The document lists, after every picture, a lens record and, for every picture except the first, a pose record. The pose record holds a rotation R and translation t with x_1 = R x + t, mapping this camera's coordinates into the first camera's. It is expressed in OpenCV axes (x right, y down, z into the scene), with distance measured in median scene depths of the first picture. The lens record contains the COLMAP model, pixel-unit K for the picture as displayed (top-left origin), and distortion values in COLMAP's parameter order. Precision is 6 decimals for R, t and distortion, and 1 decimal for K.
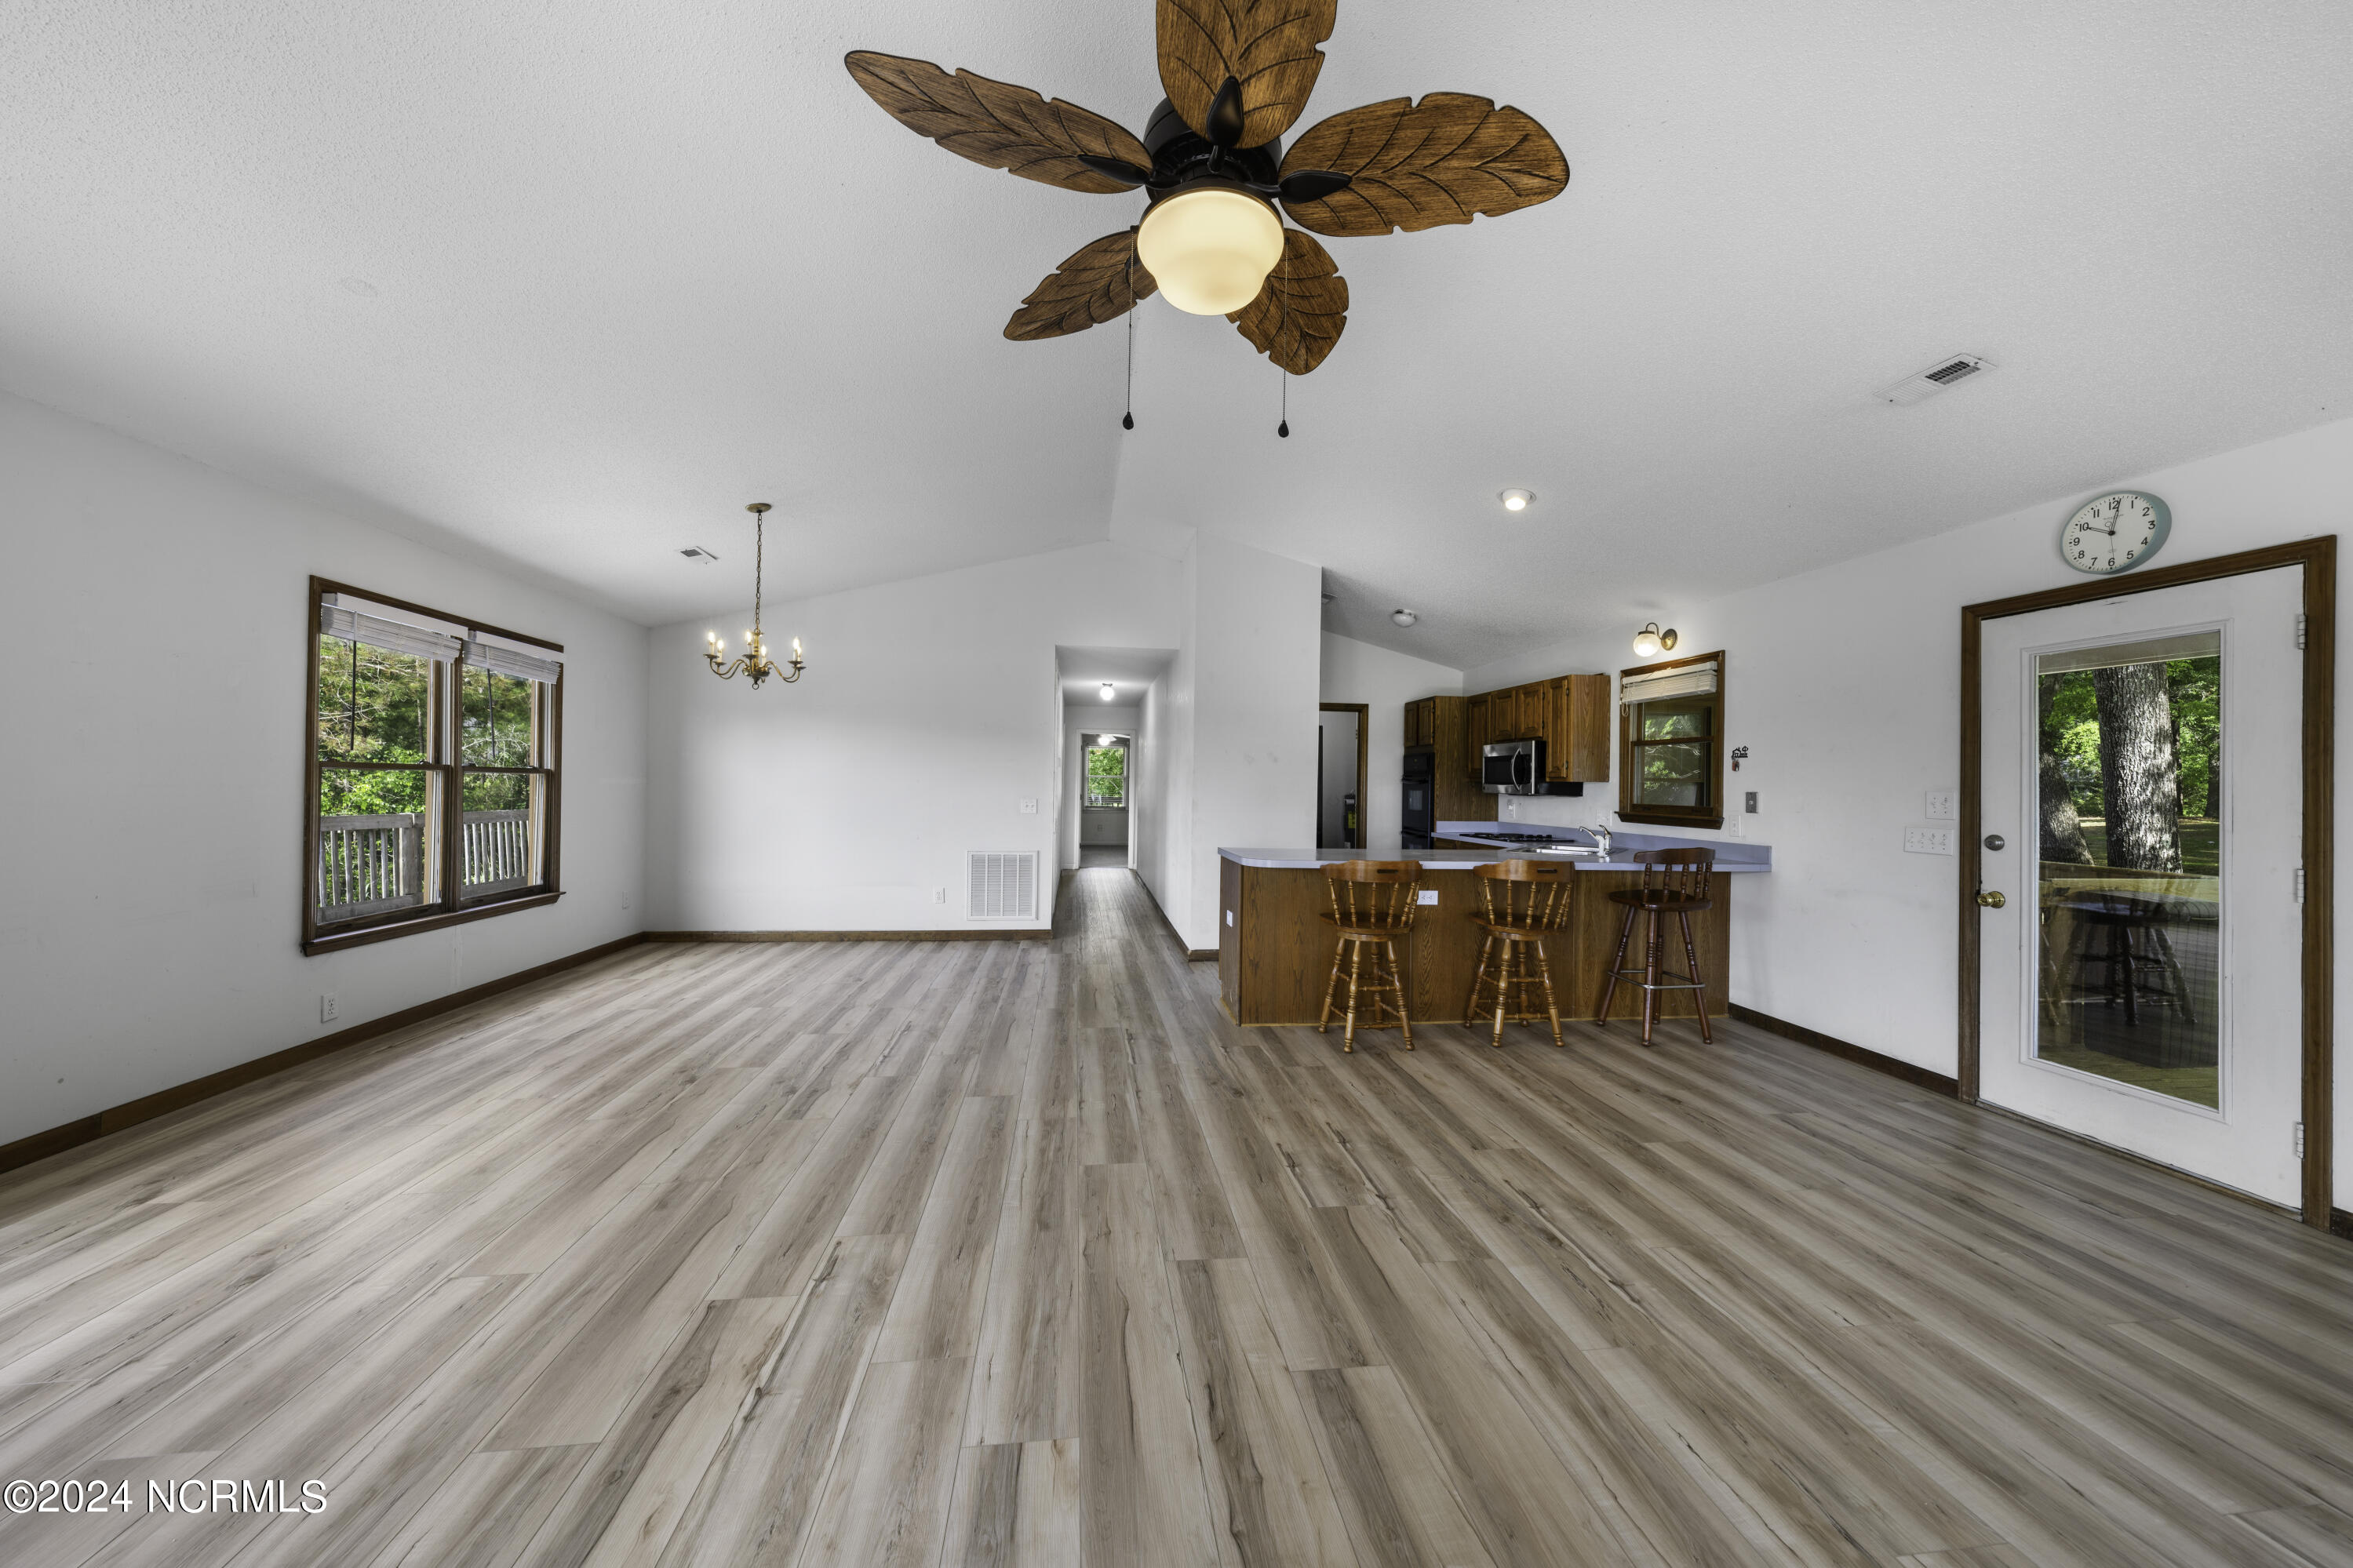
lens RADIAL K [[806.2, 0, 1181.0], [0, 806.2, 784.1], [0, 0, 1]] dist [-0.000836, -0.000341]
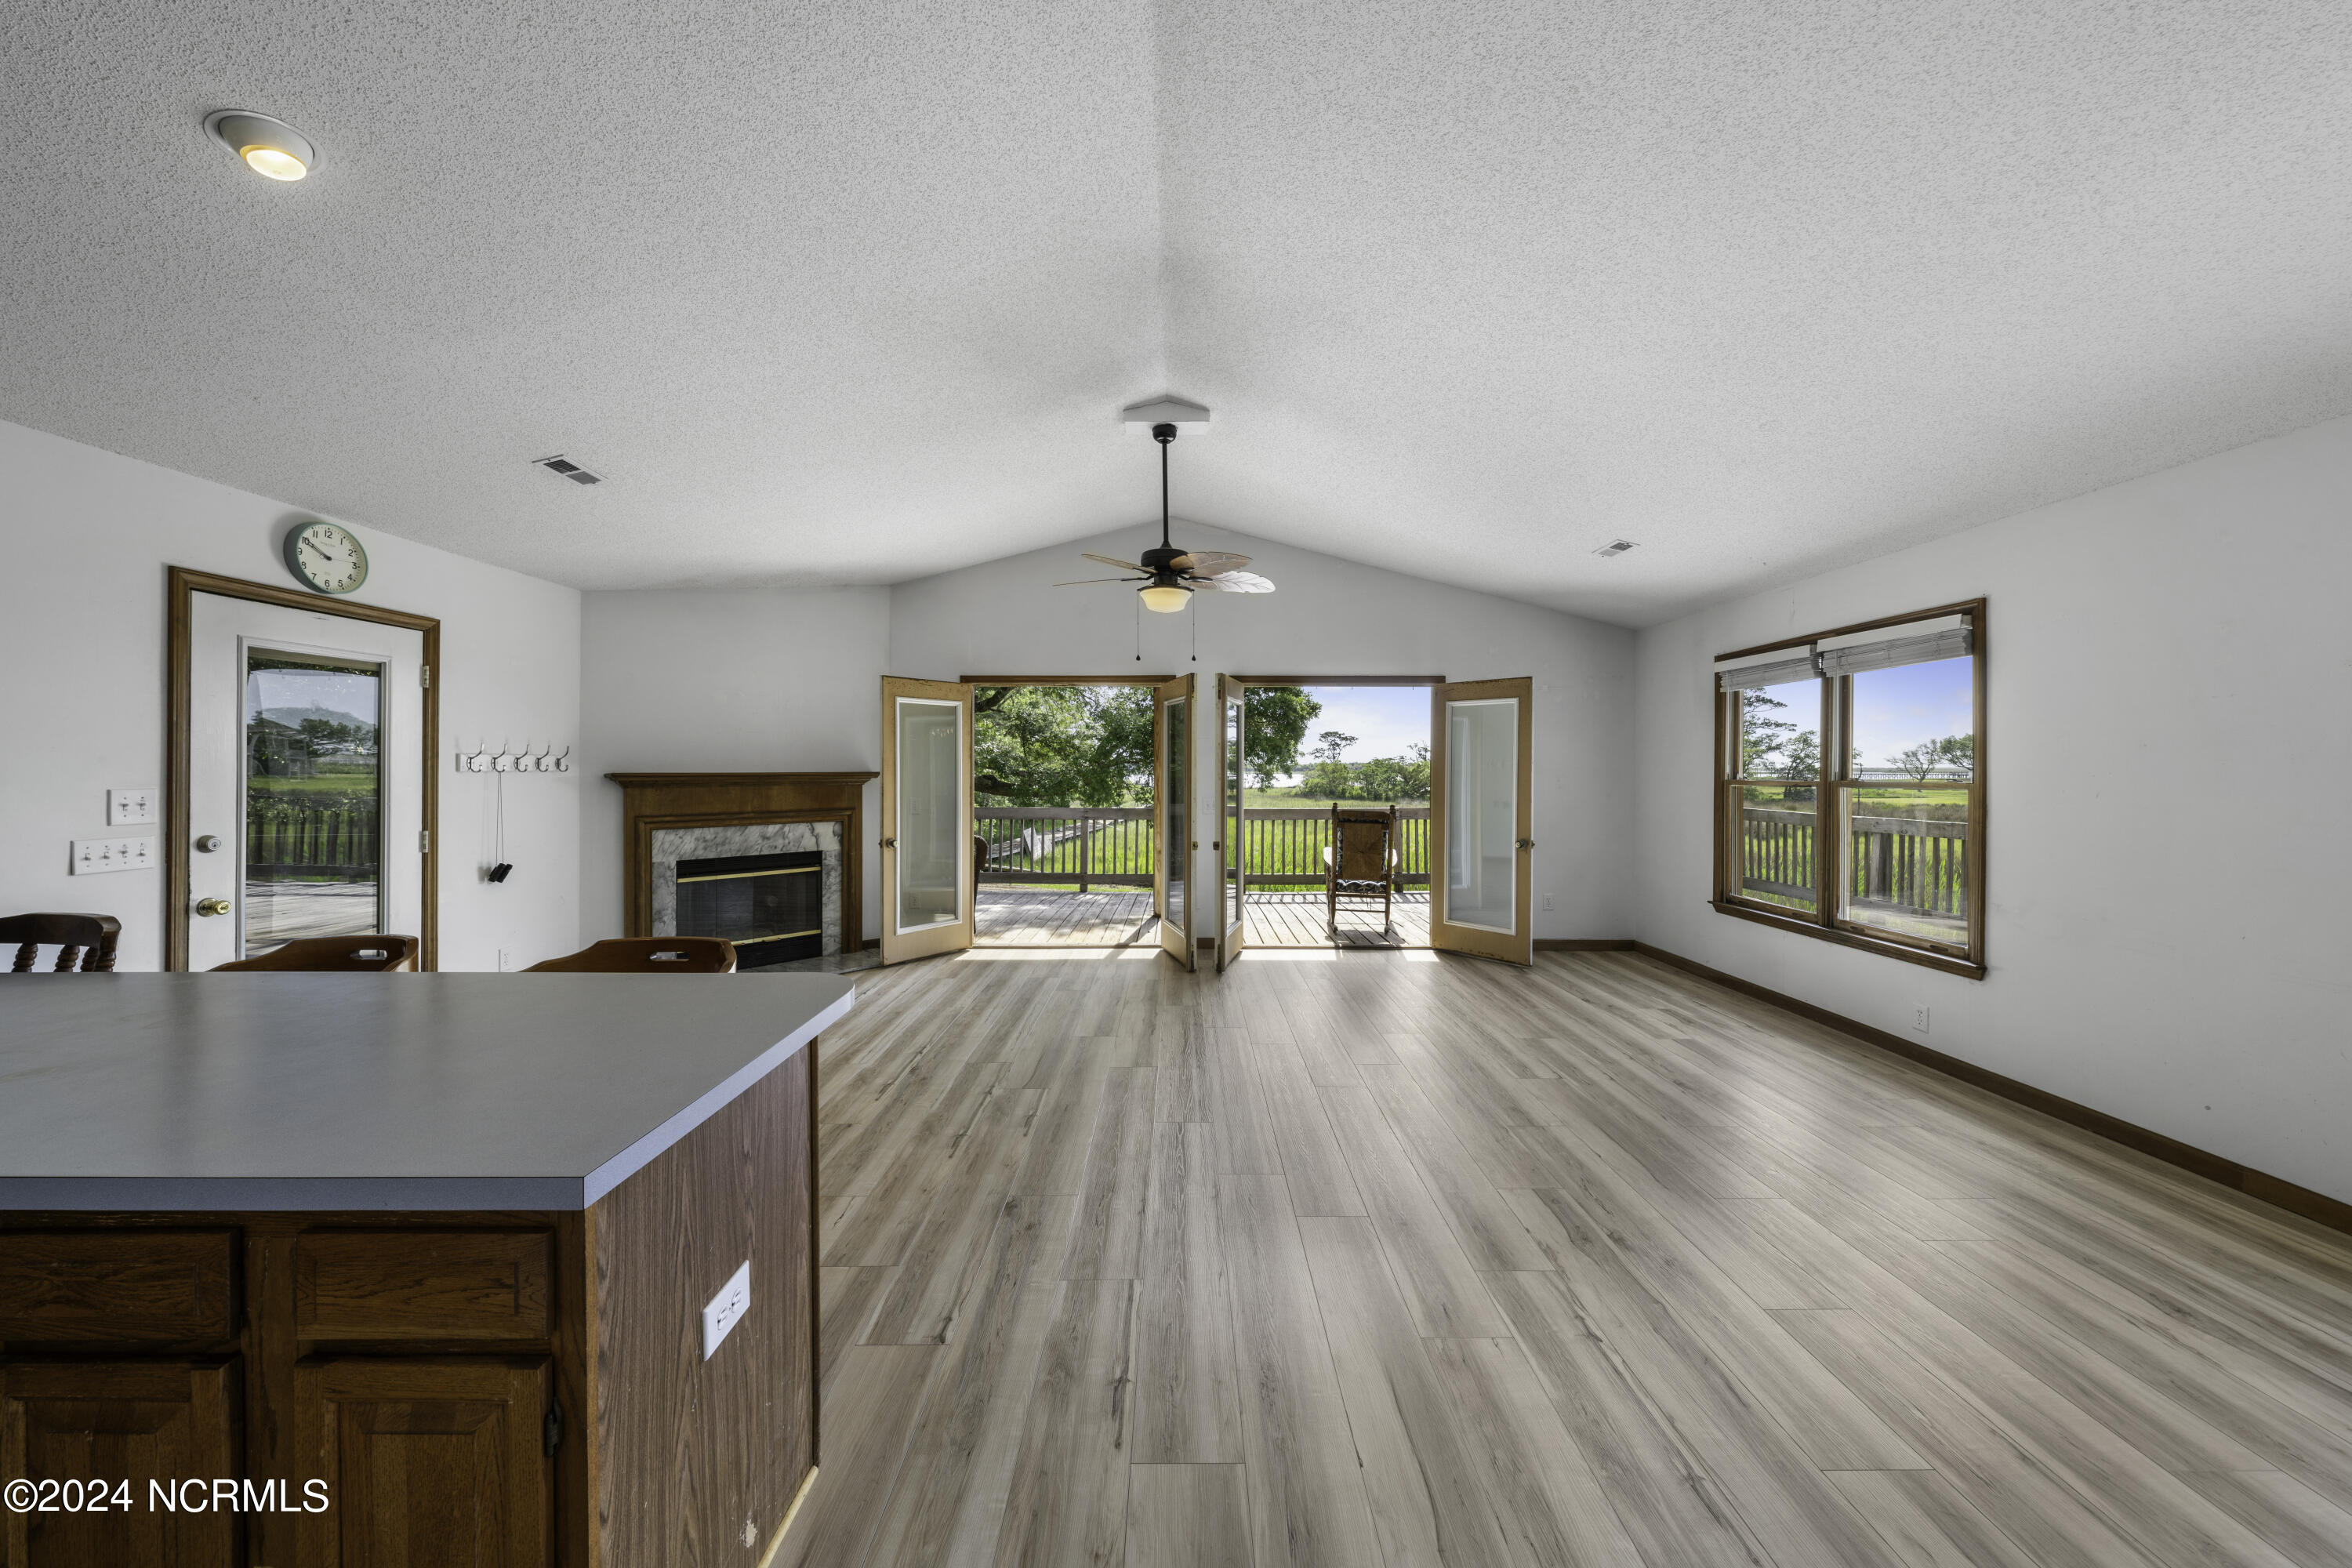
lens RADIAL K [[805.9, 0, 1180.7], [0, 805.9, 768.9], [0, 0, 1]] dist [-0.000836, -0.000341]
pose [[-0.991511, -0.018071, 0.128760, -0.175092], [-0.017487, 0.999831, 0.005668, -0.034372], [-0.128841, 0.003369, -0.991660, 1.705990]]
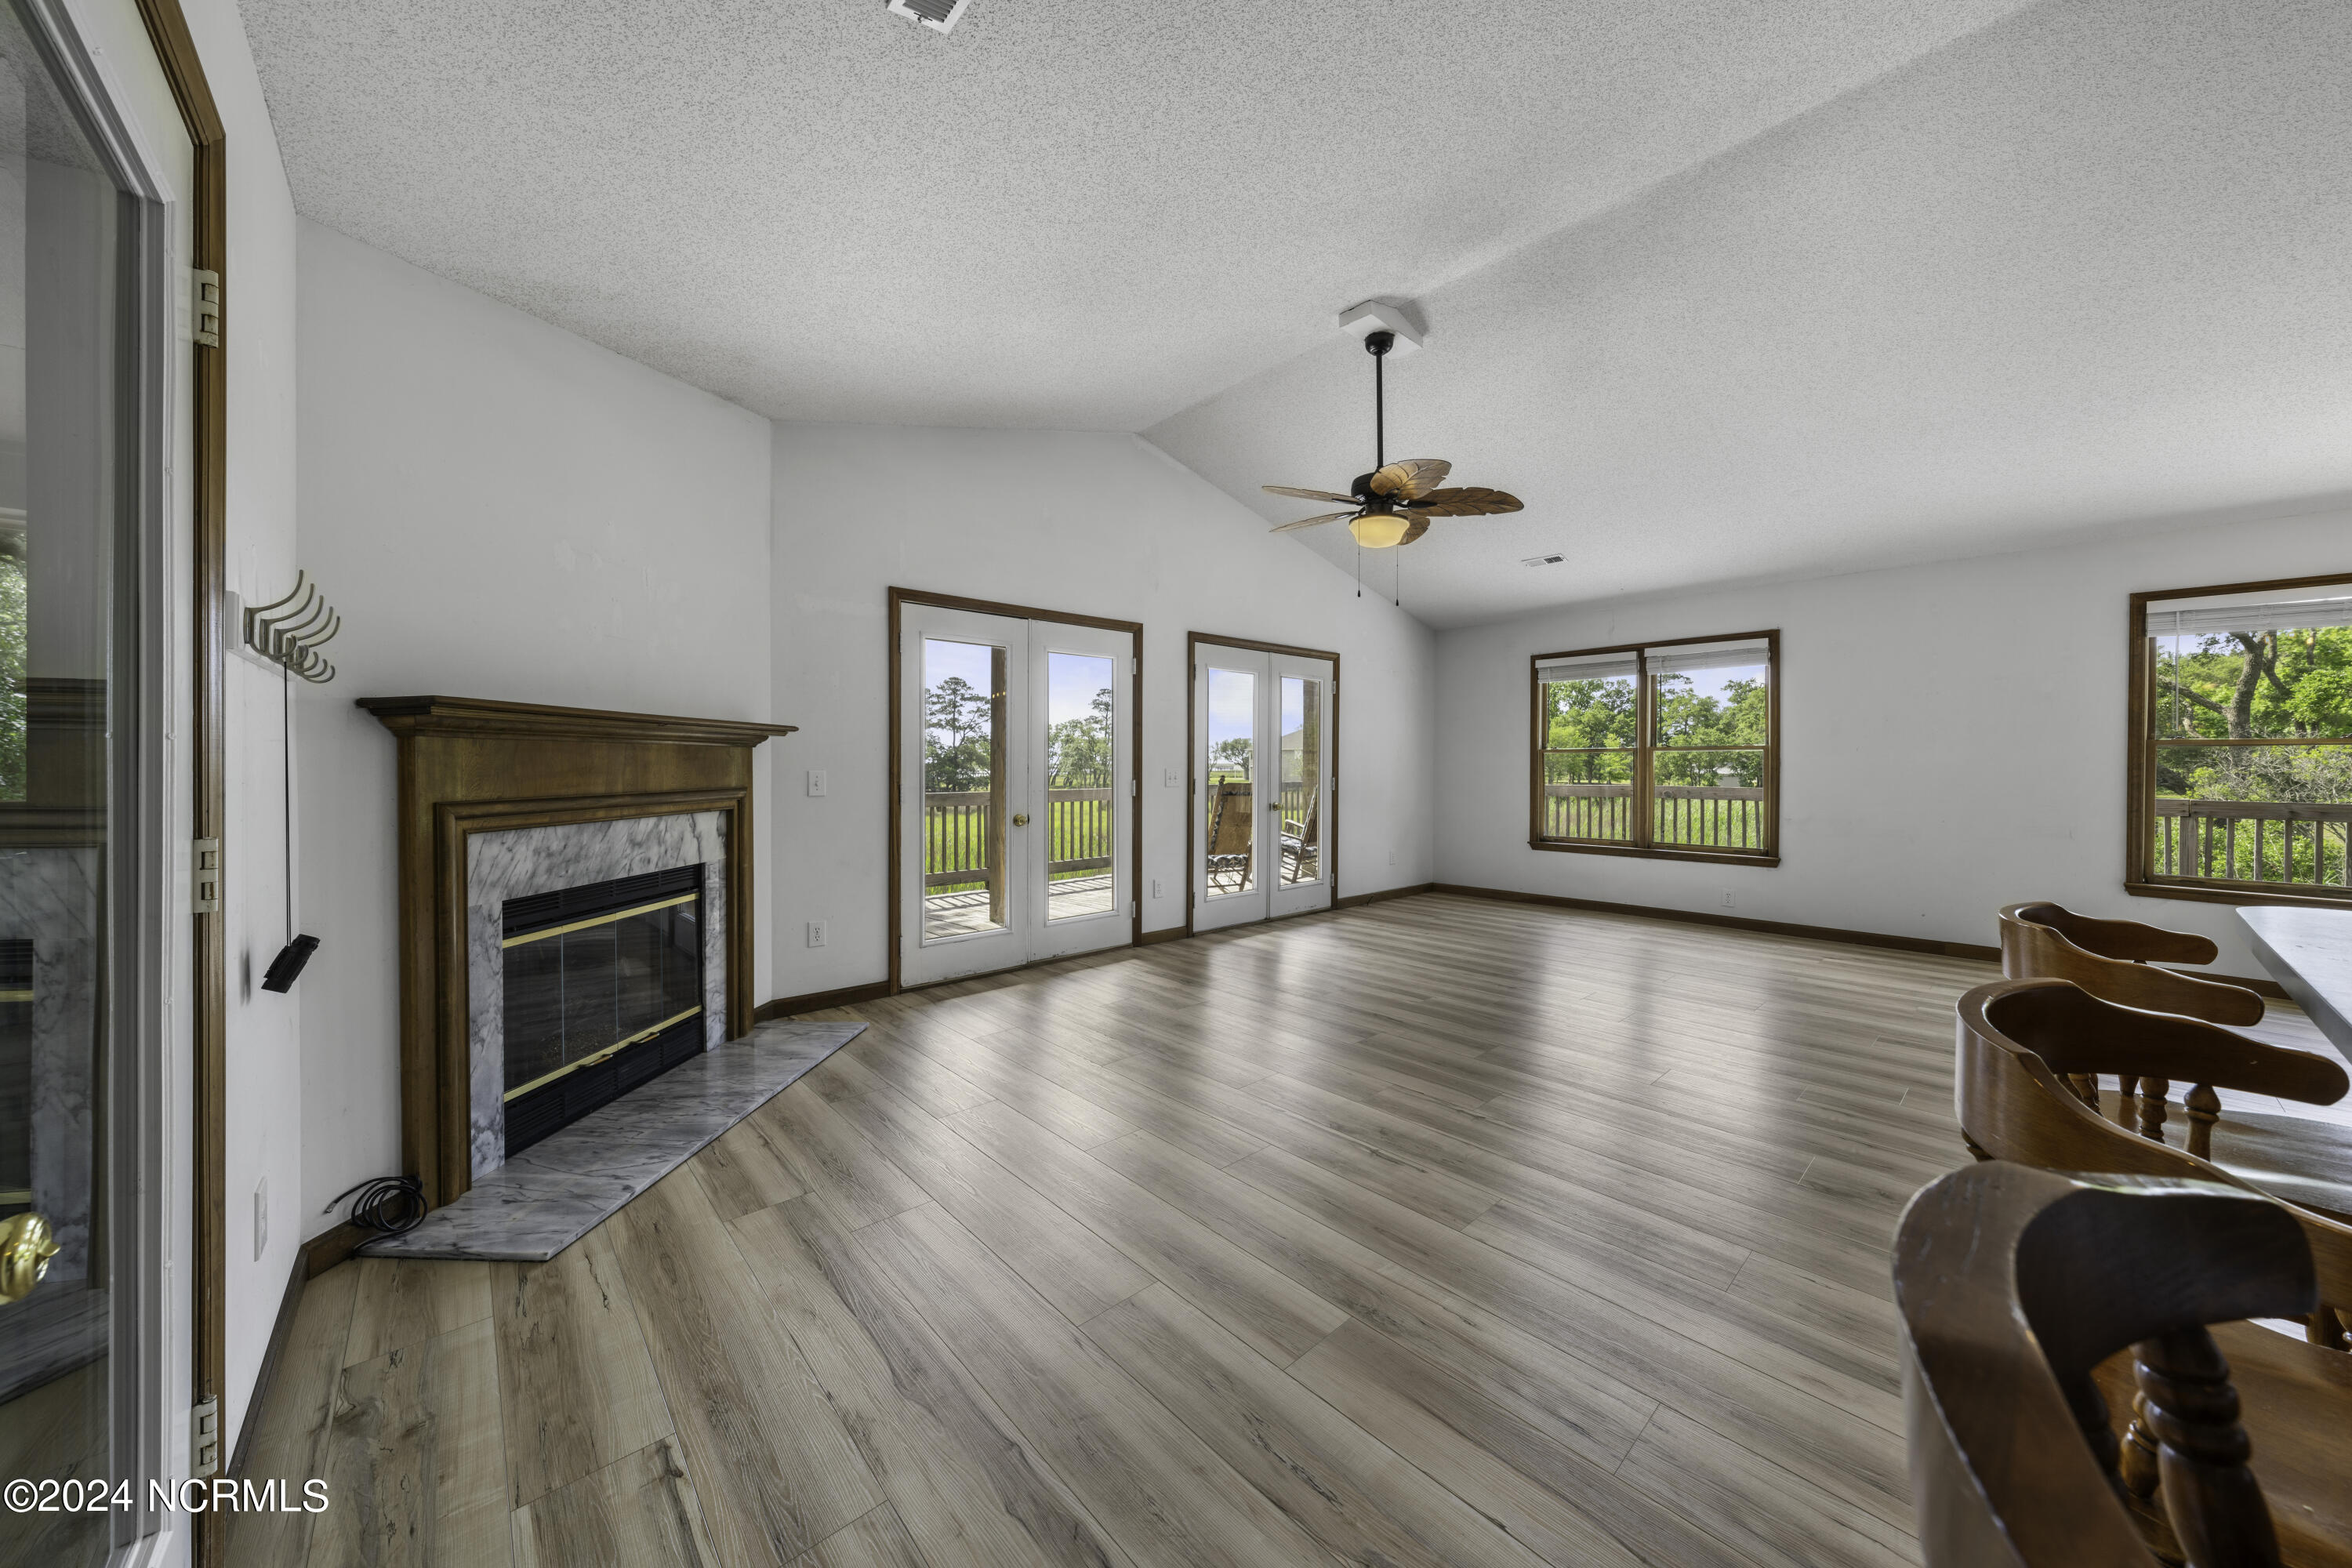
lens RADIAL K [[805.9, 0, 1187.5], [0, 805.9, 771.8], [0, 0, 1]] dist [-0.000836, -0.000341]
pose [[-0.818216, -0.011814, -0.574789, 0.877125], [-0.015175, 0.999884, 0.001051, 0.044248], [0.574710, 0.009582, -0.818301, 1.221105]]
